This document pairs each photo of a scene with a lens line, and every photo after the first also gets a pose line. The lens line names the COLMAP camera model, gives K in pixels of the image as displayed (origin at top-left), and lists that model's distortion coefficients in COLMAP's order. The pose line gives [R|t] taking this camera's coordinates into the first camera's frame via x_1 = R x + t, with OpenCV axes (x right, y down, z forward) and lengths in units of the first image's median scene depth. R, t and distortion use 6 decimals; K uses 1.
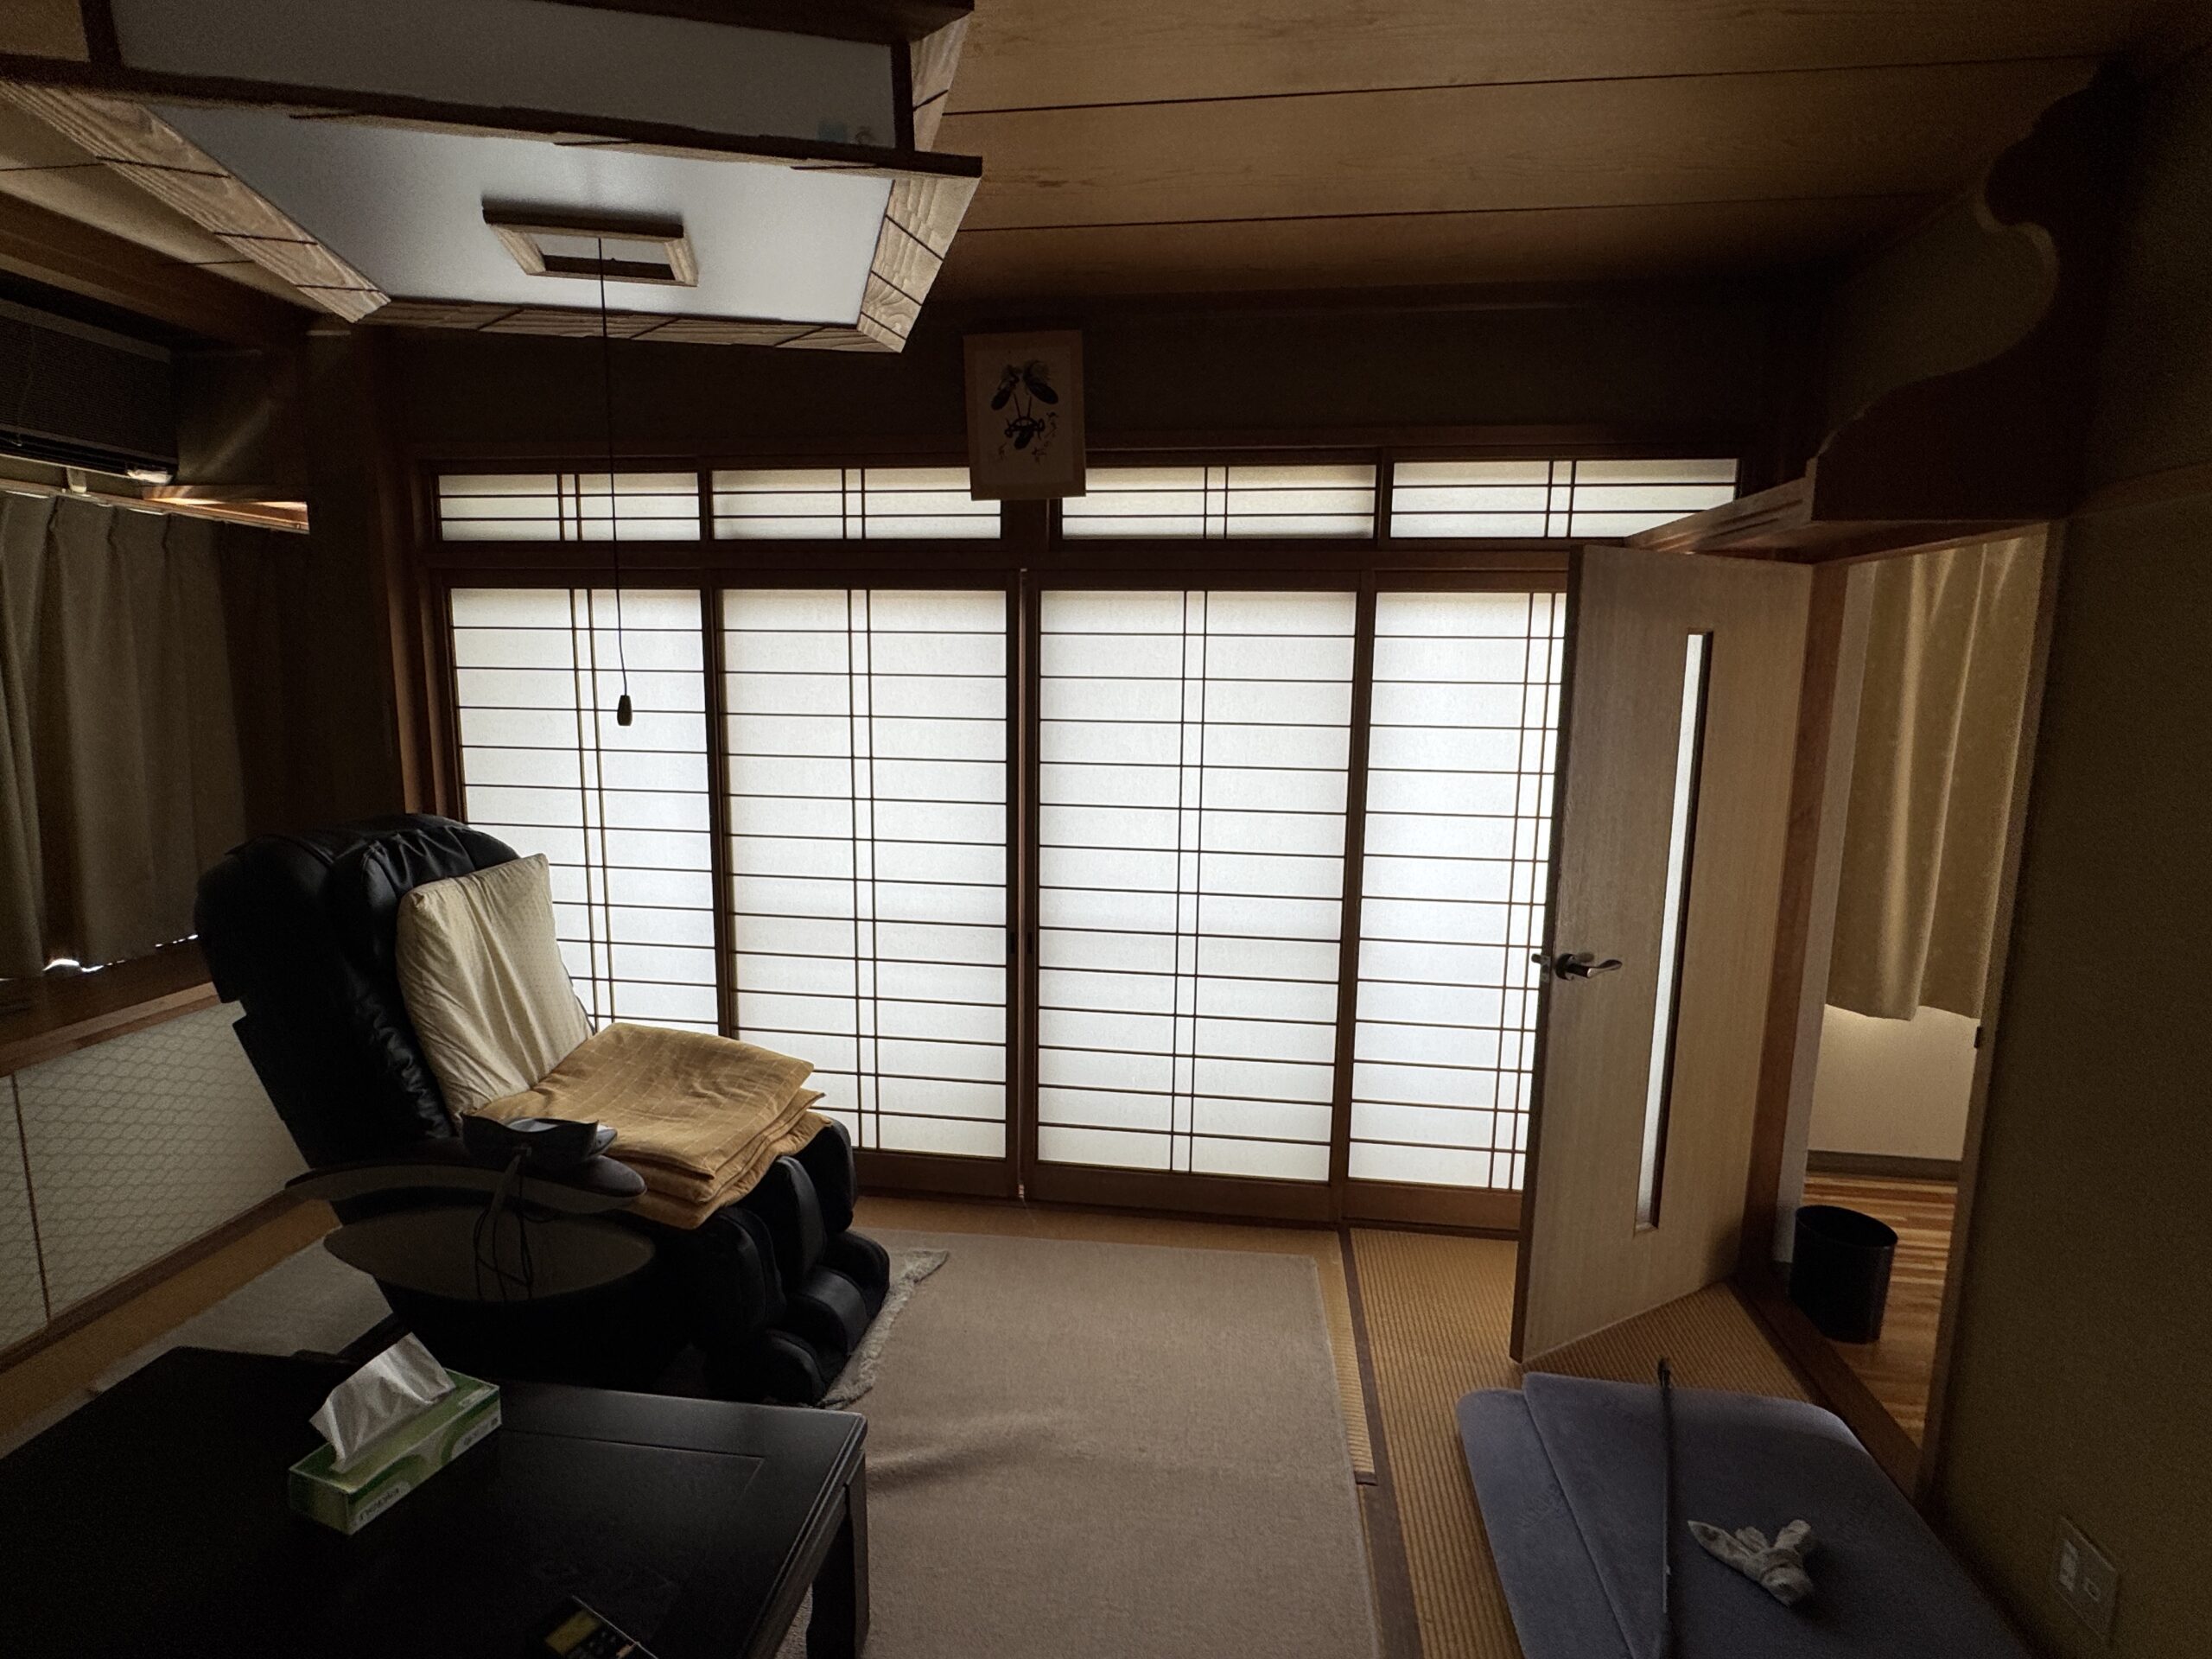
lens RADIAL K [[1100.0, 0, 1099.0], [0, 1100.0, 833.5], [0, 0, 1]] dist [0.000783, 0.000117]
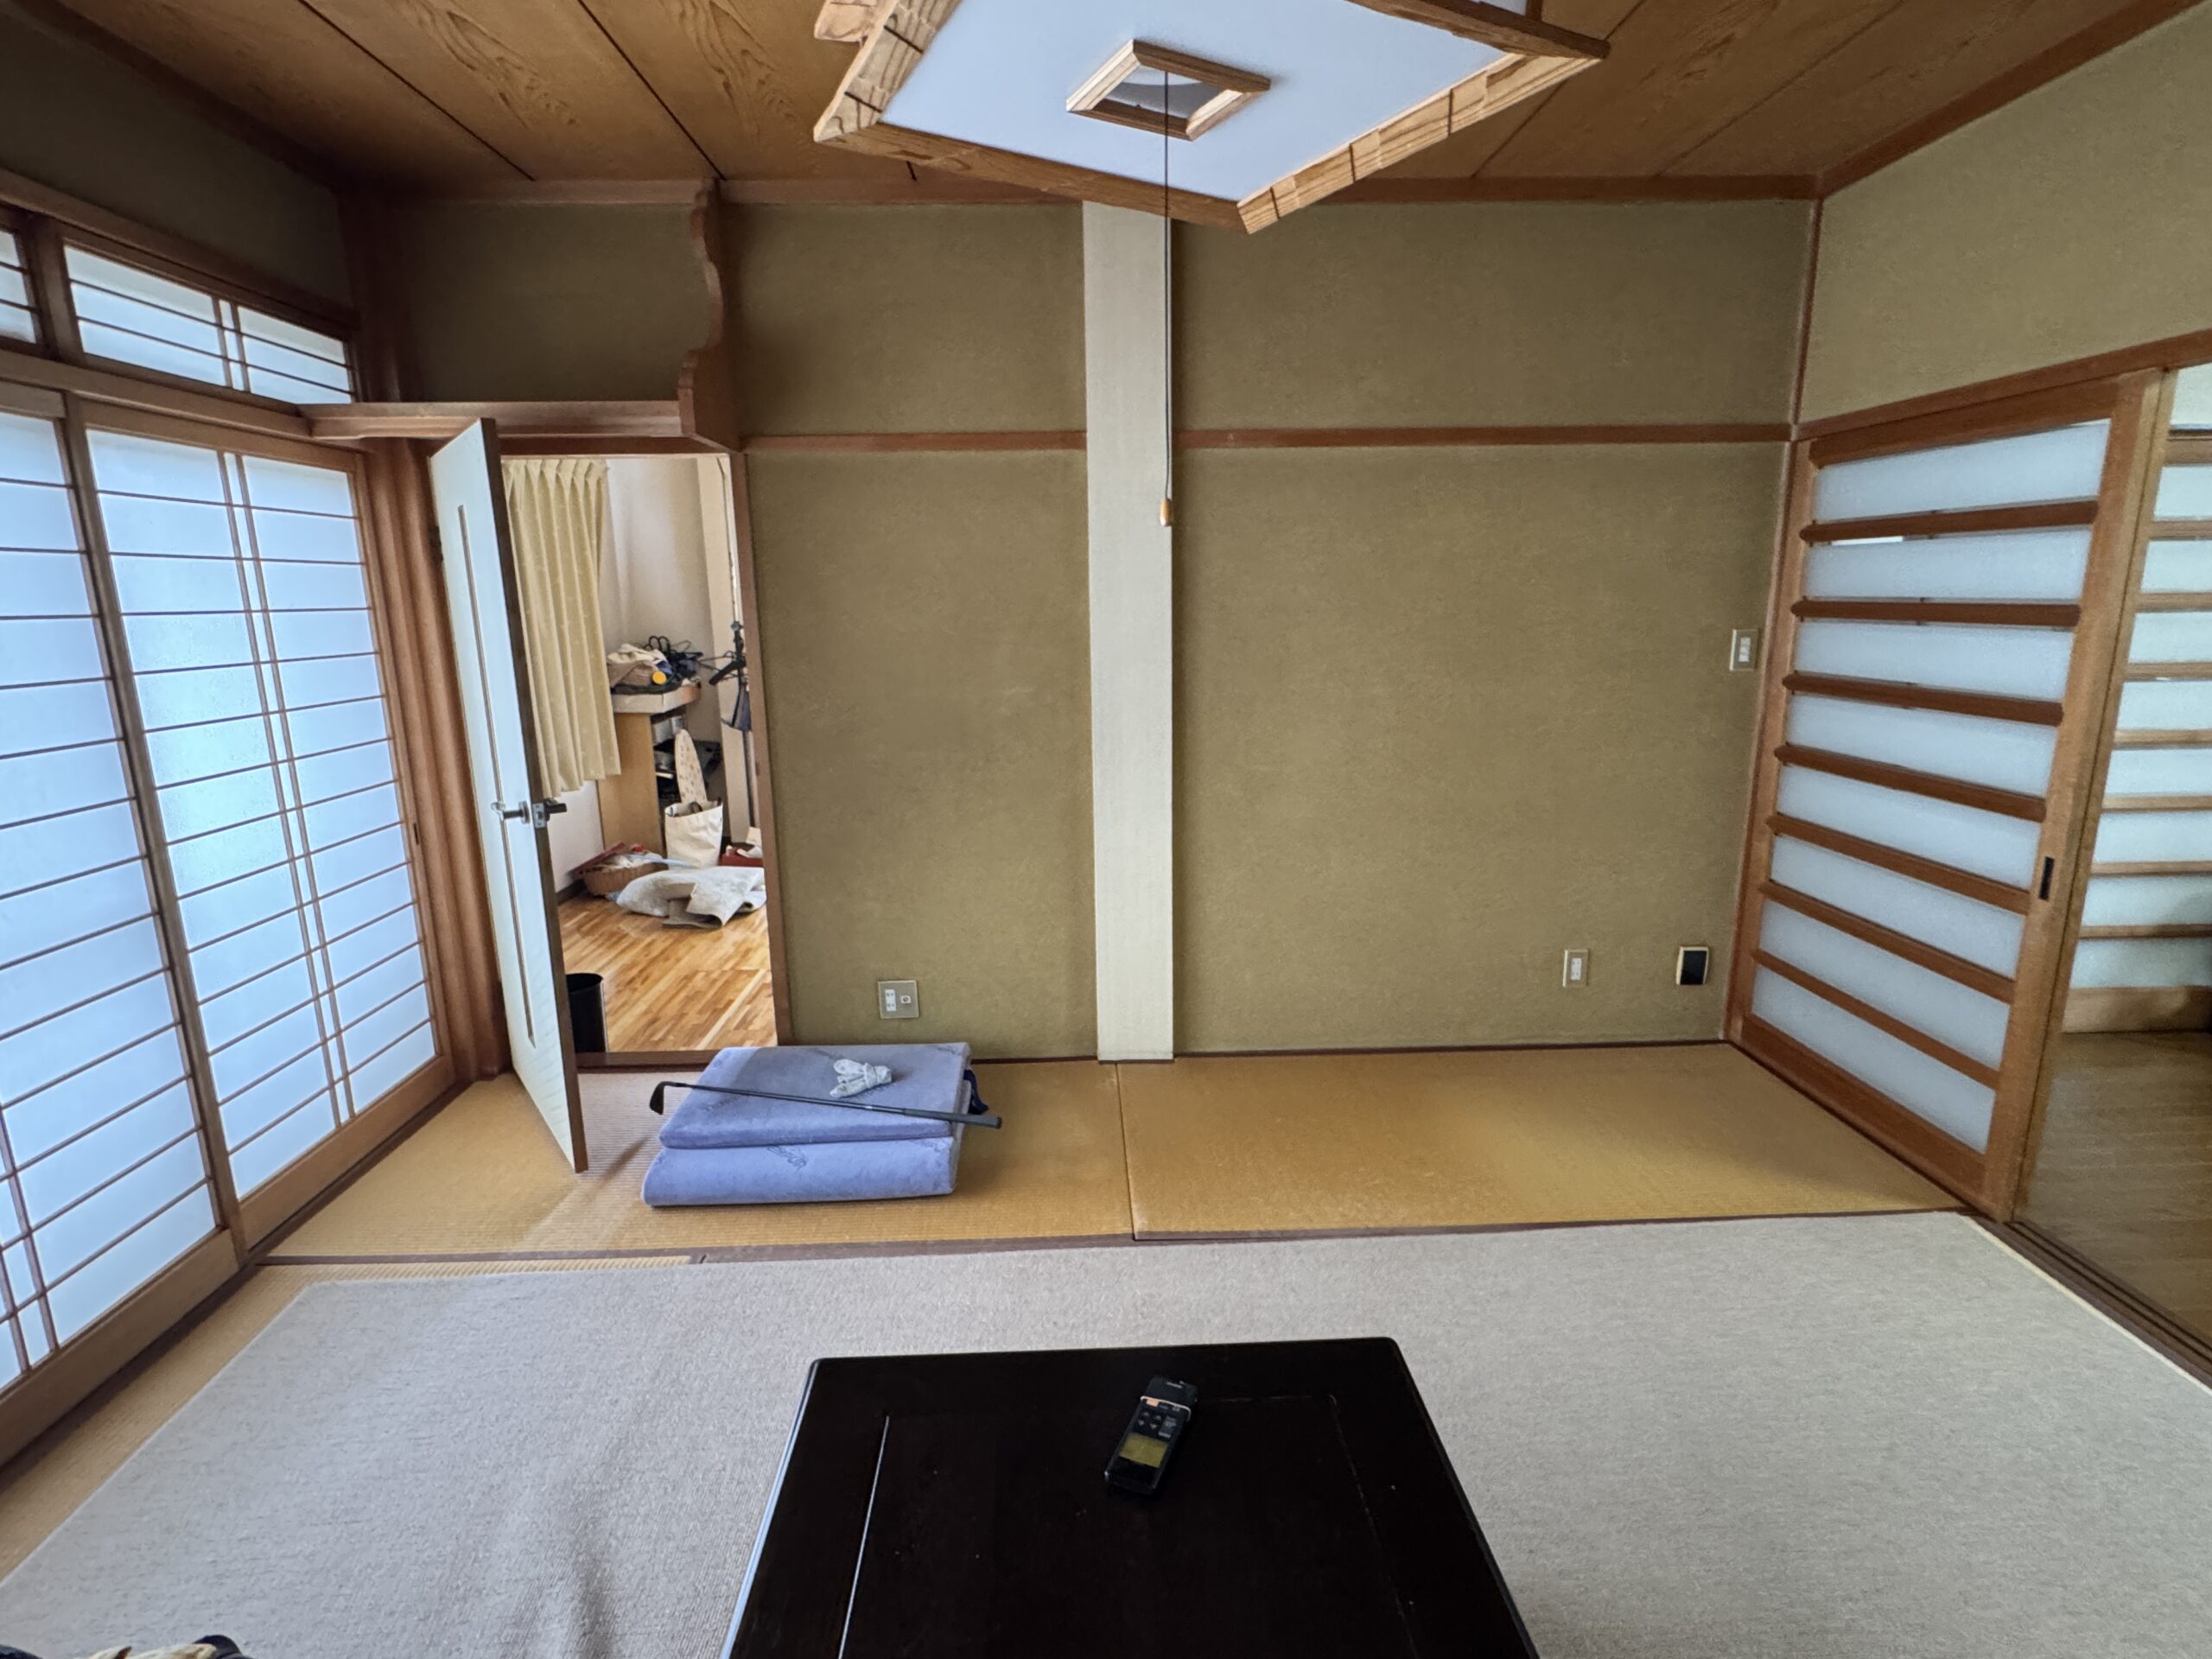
lens RADIAL K [[1100.0, 0, 1104.3], [0, 1100.0, 825.2], [0, 0, 1]] dist [0.000783, 0.000117]
pose [[-0.169522, -0.221151, 0.960393, -0.613038], [0.159554, 0.955483, 0.248184, -0.041375], [-0.972525, 0.195308, -0.126690, 0.487160]]
